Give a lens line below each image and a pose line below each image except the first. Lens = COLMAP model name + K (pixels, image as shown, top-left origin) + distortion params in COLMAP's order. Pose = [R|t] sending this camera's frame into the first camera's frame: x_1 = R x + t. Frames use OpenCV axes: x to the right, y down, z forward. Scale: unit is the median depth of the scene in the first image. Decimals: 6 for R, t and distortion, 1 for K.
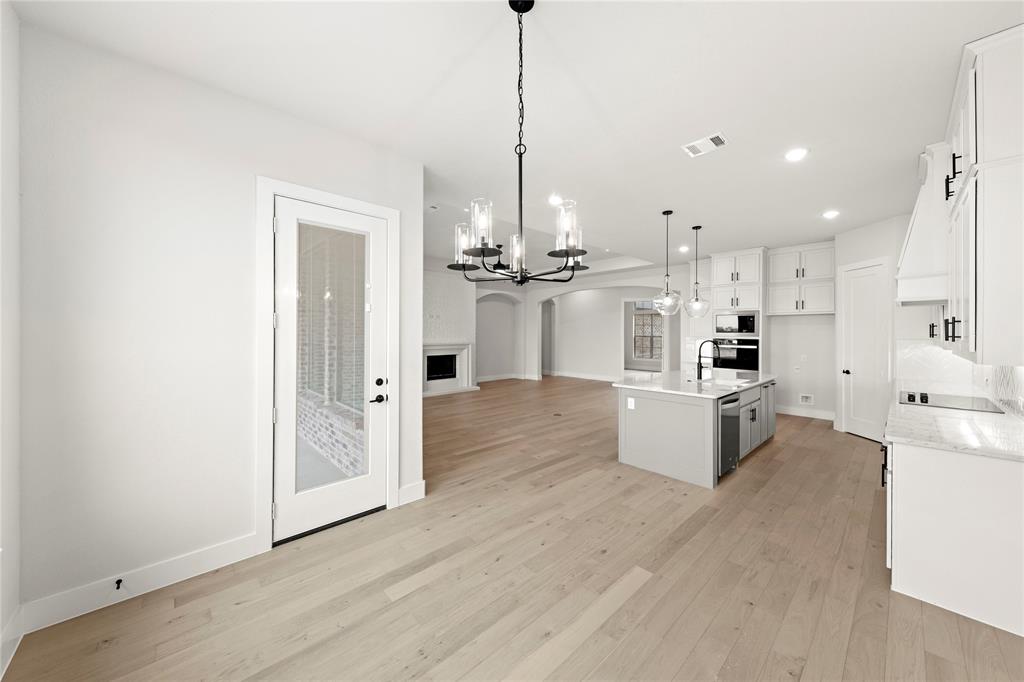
lens RADIAL K [[363.1, 0, 512.0], [0, 363.1, 341.0], [0, 0, 1]] dist [0.000135, -0.000112]
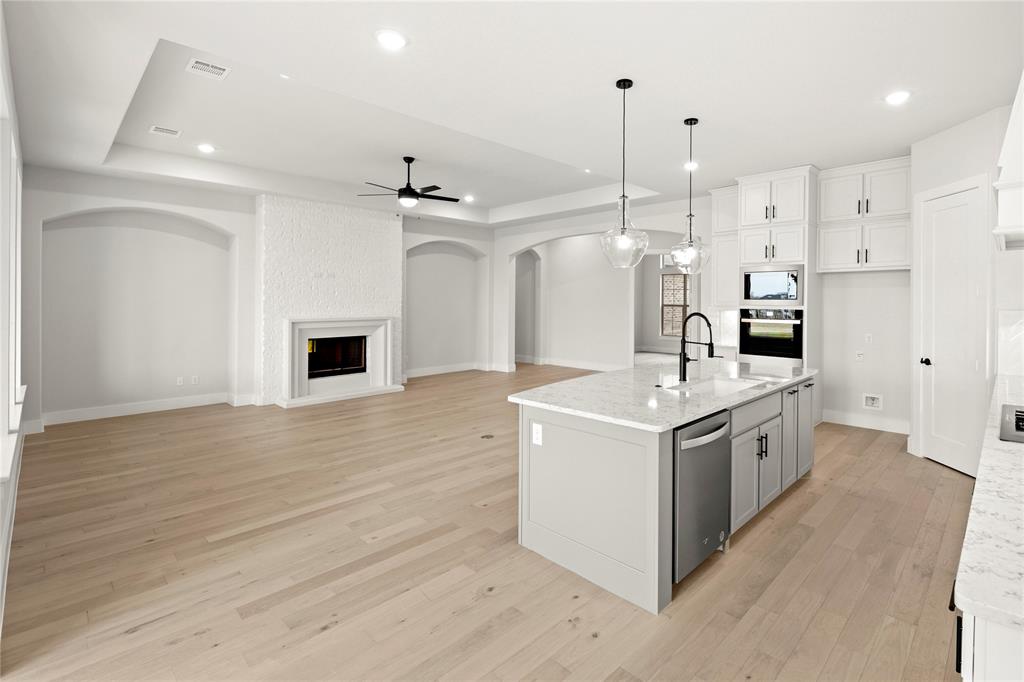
lens RADIAL K [[559.8, 0, 514.3], [0, 559.8, 320.7], [0, 0, 1]] dist [0.002531, 0.000177]
pose [[0.994930, -0.006945, 0.100332, 0.158979], [0.005661, 0.999898, 0.013075, -0.002579], [-0.100413, -0.012440, 0.994868, 0.146770]]
